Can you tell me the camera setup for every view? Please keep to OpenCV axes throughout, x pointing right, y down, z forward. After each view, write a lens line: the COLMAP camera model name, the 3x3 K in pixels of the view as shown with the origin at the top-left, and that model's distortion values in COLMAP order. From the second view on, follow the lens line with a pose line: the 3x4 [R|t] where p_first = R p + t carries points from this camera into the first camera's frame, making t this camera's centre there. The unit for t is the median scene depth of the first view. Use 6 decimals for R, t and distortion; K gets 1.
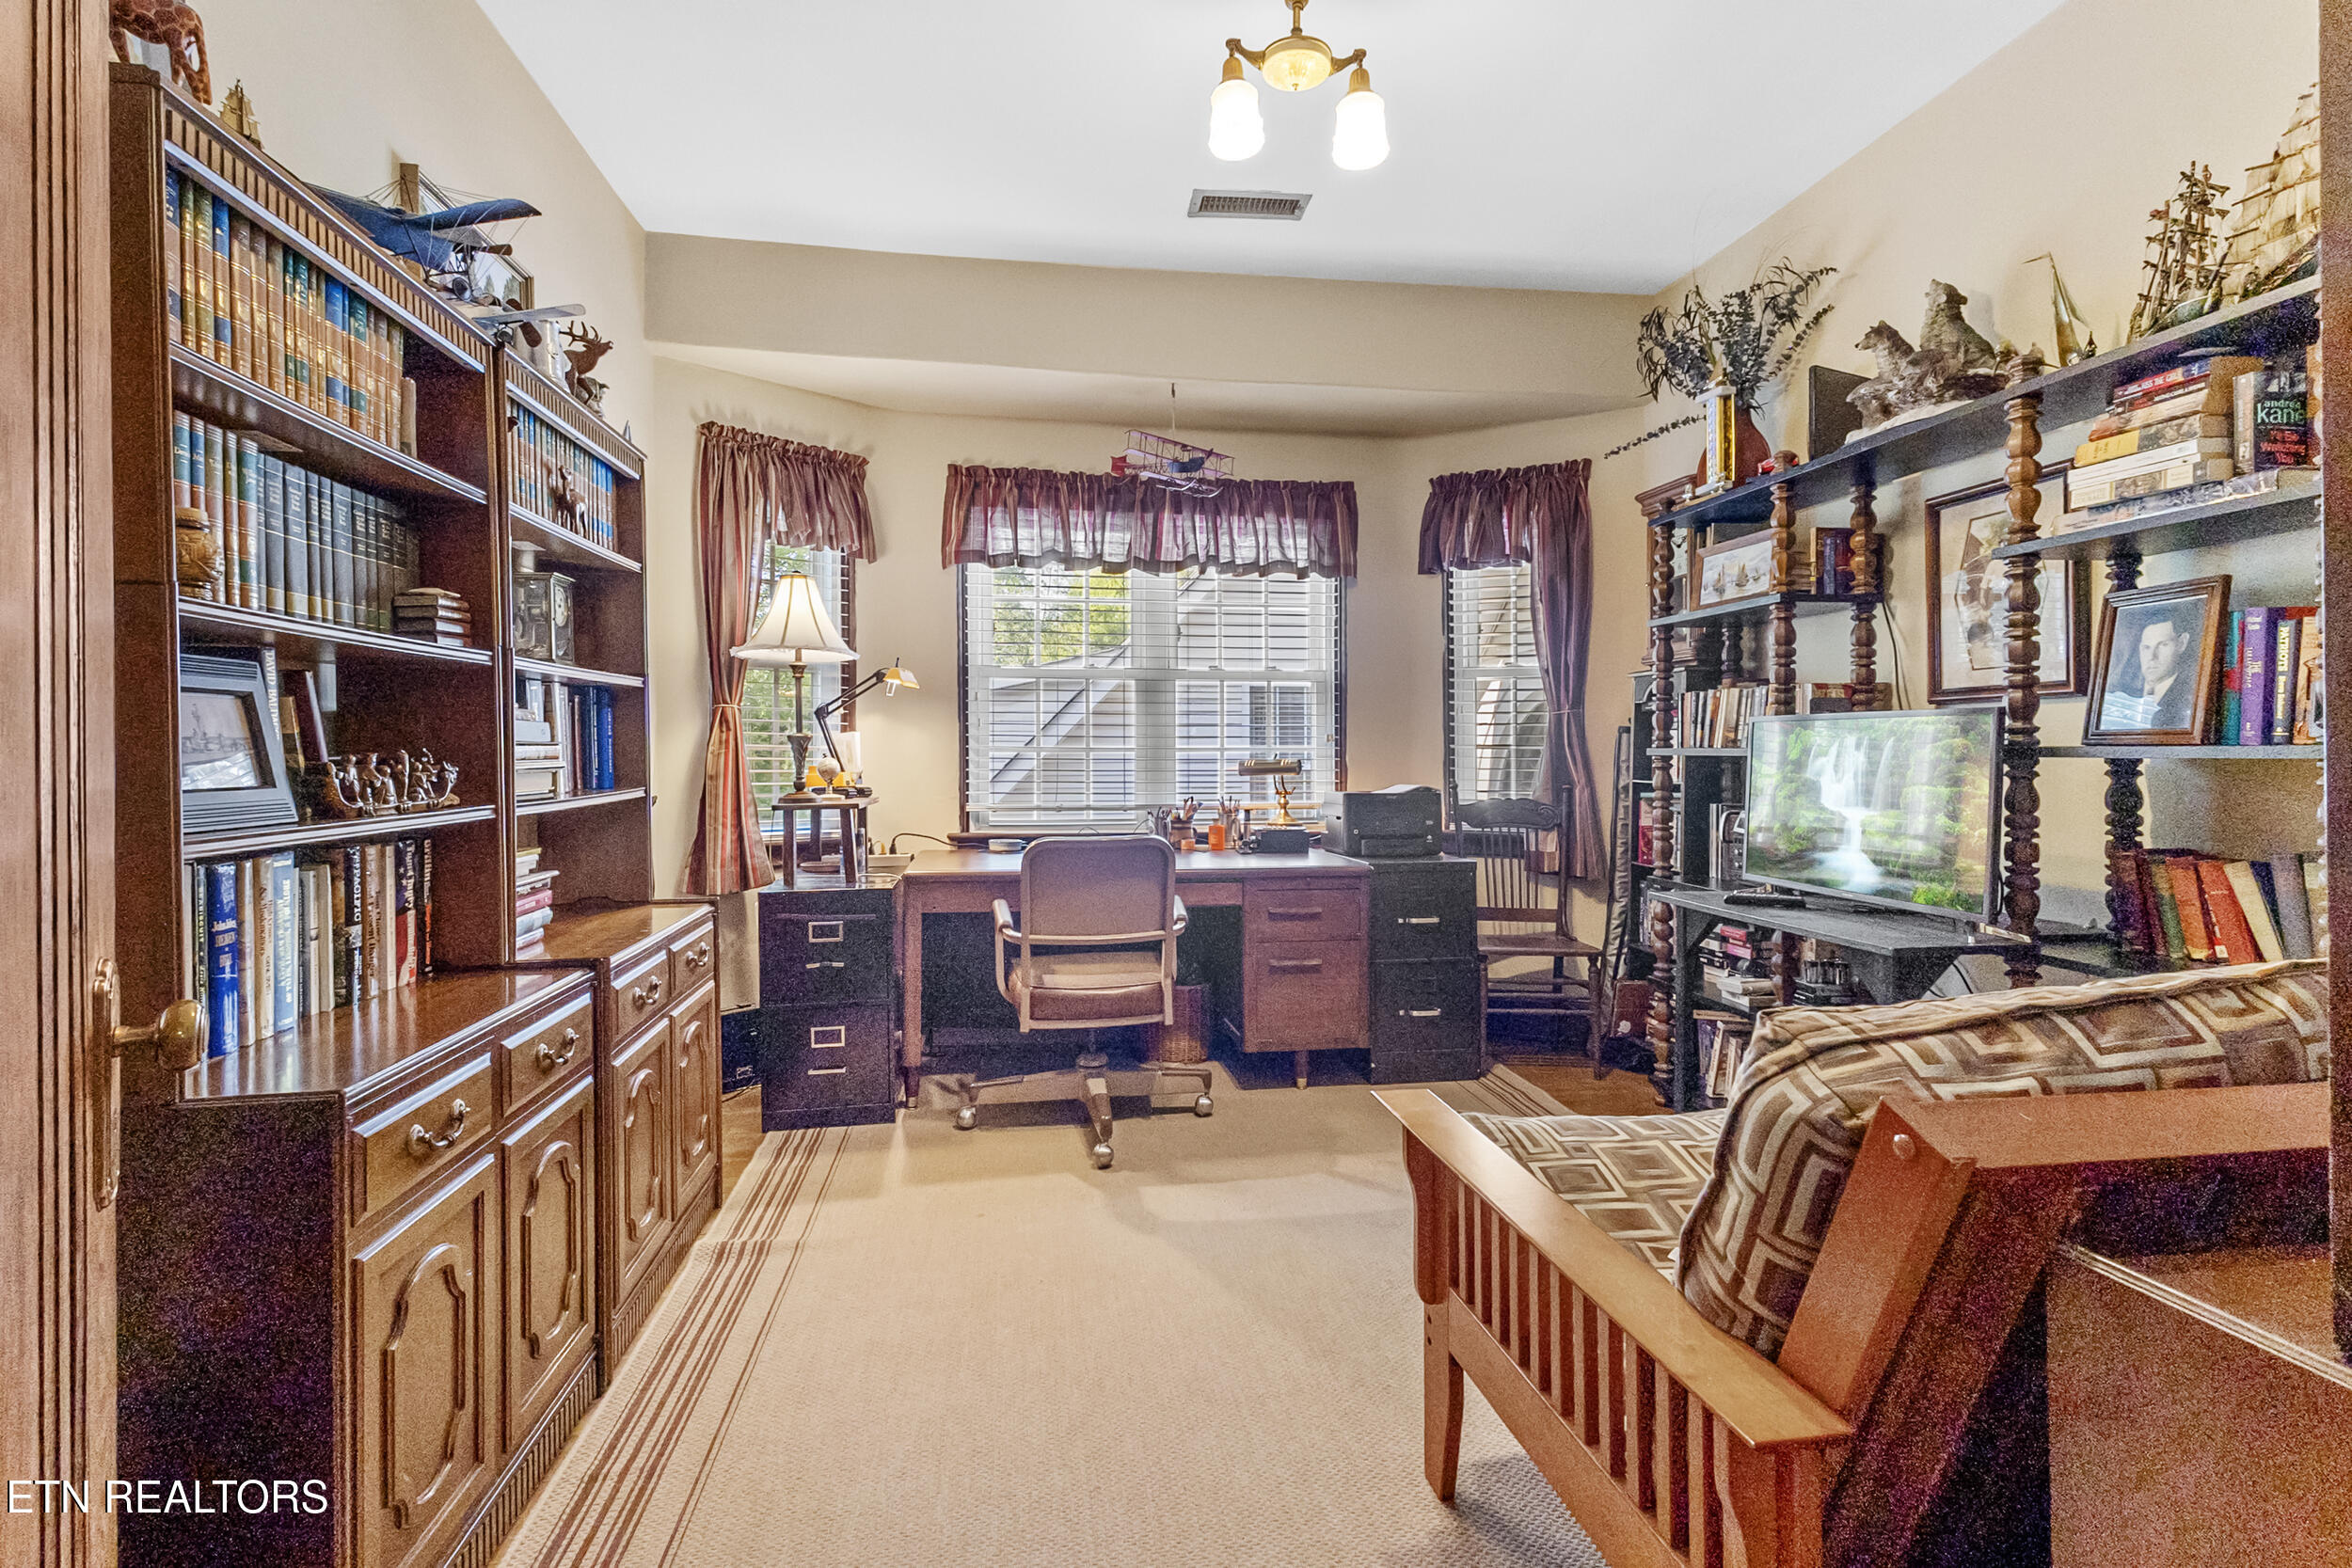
lens RADIAL K [[1095.3, 0, 1179.9], [0, 1095.3, 776.3], [0, 0, 1]] dist [0.021318, -0.004619]
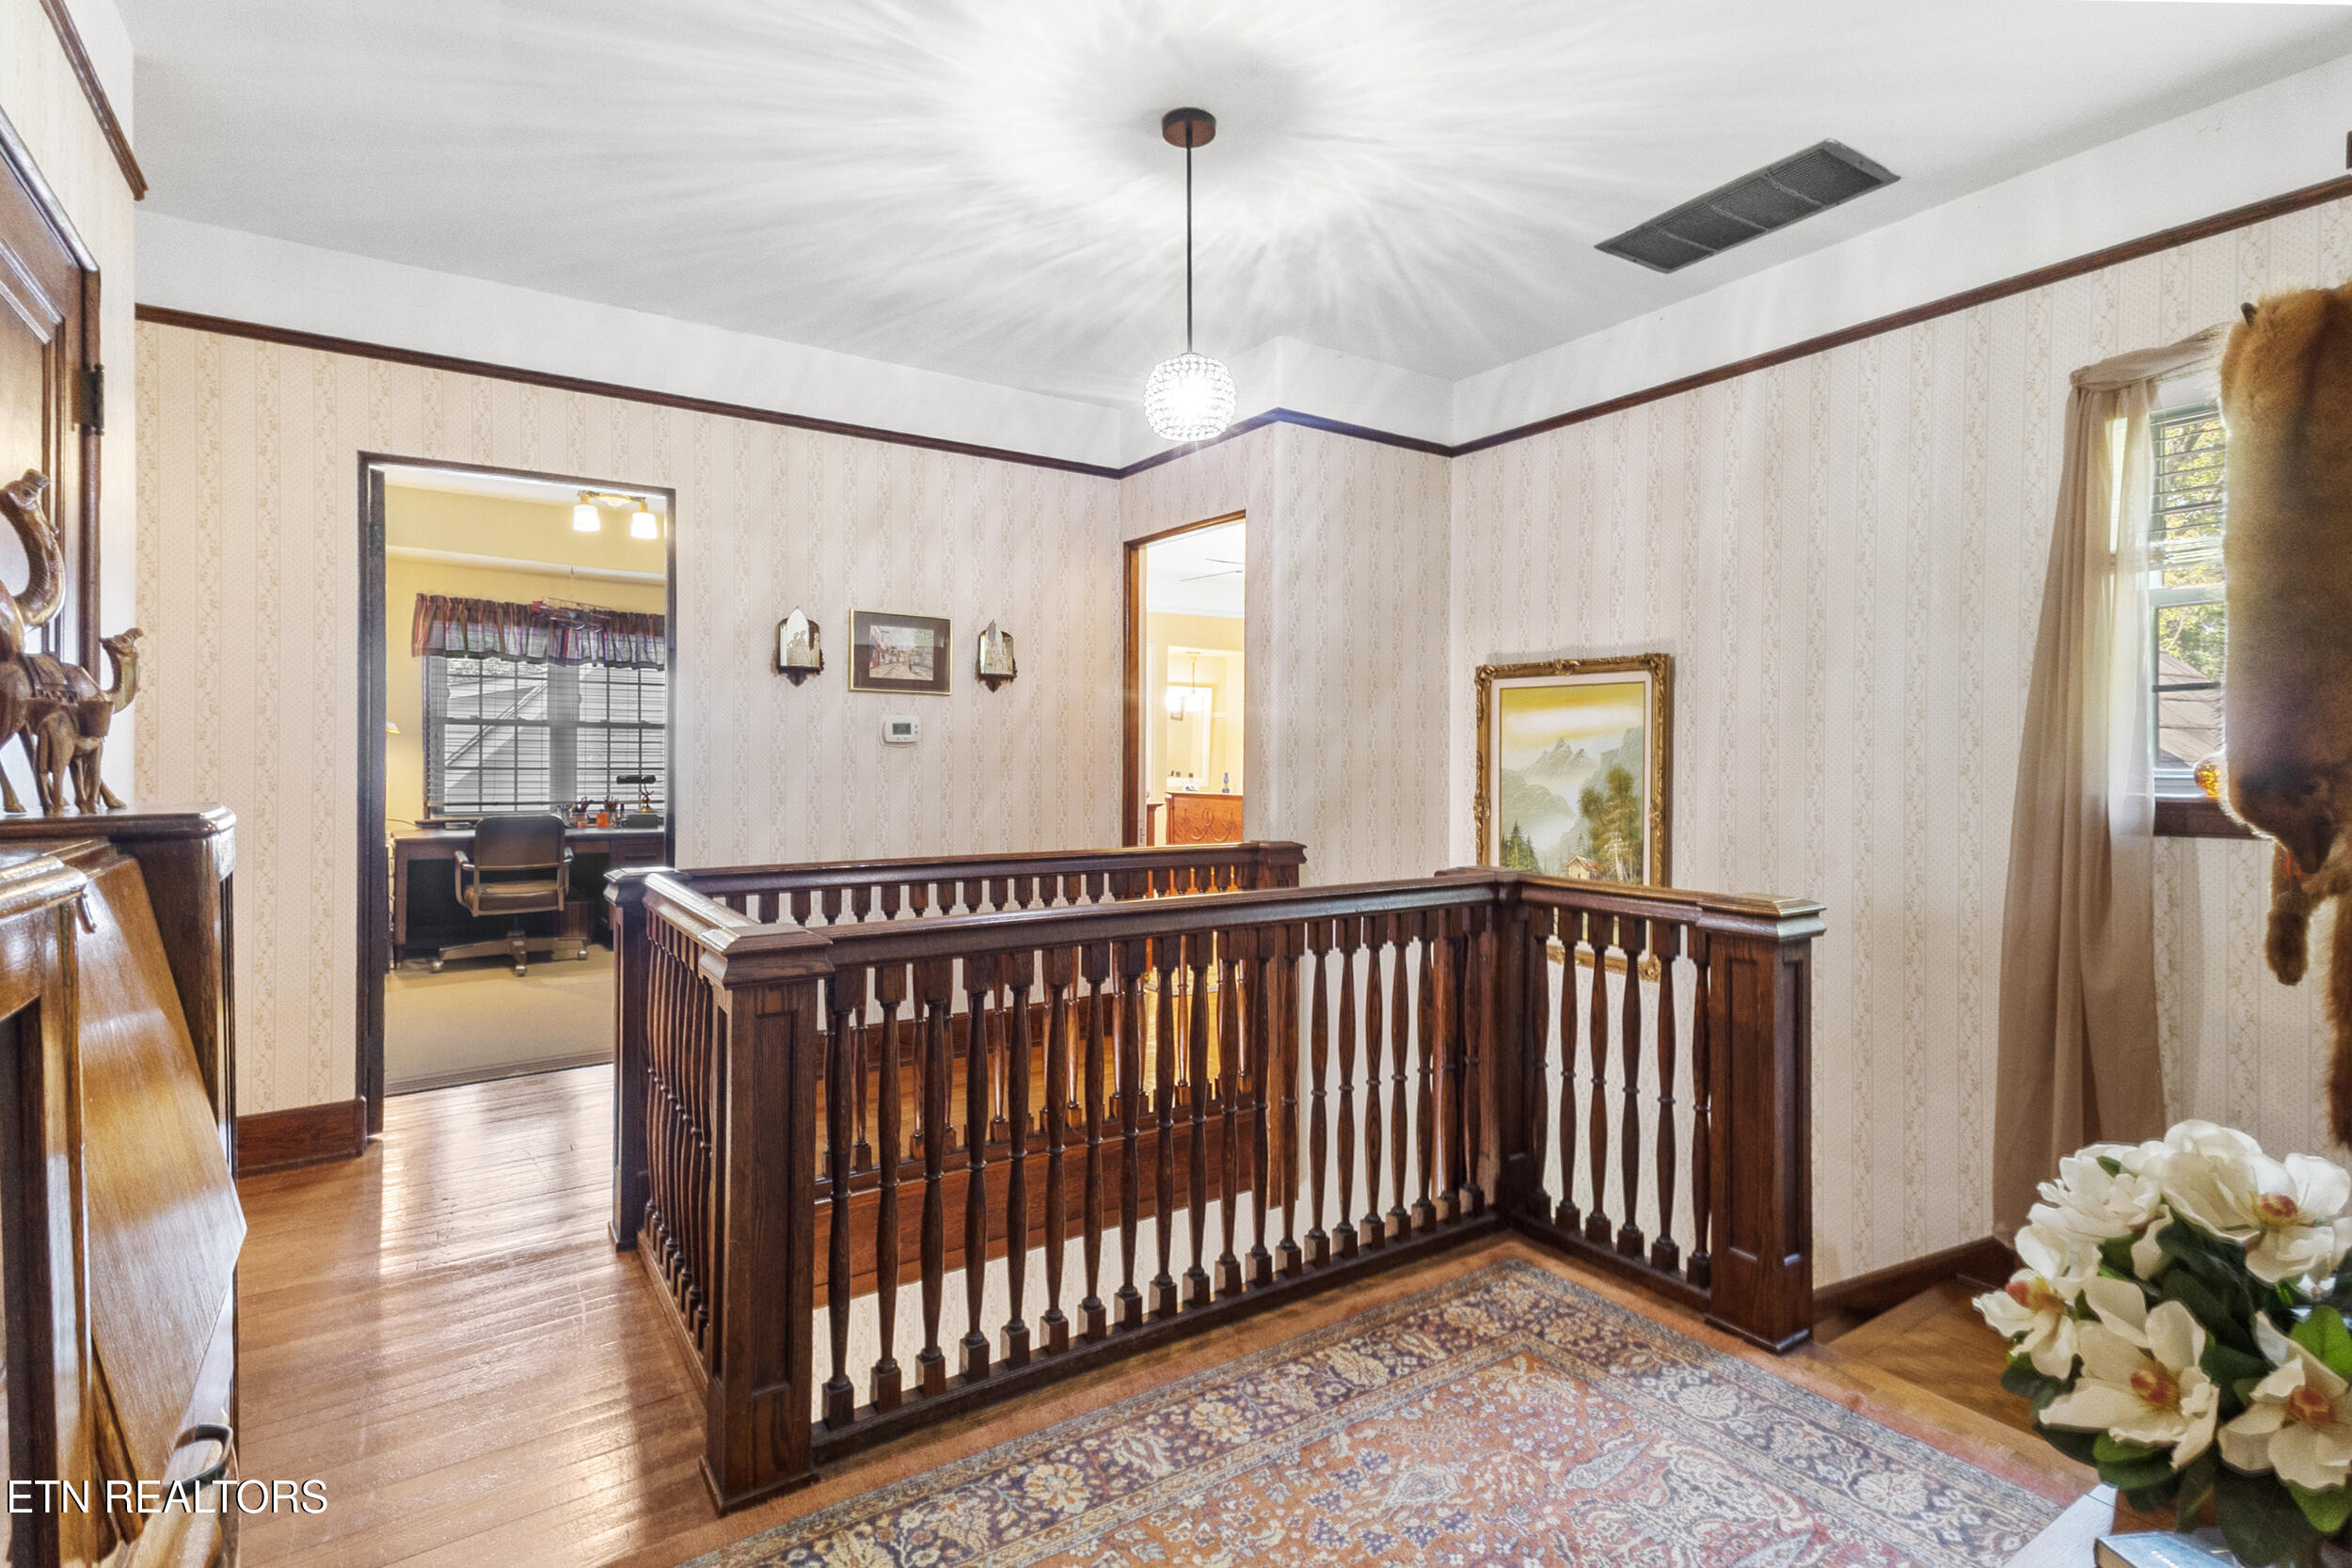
lens RADIAL K [[1095.3, 0, 1166.7], [0, 1095.3, 764.6], [0, 0, 1]] dist [0.021318, -0.004619]
pose [[0.903203, 0.006844, 0.429160, 0.092261], [-0.003711, 0.999960, -0.008135, -0.020706], [-0.429198, 0.005754, 0.903192, -0.964389]]
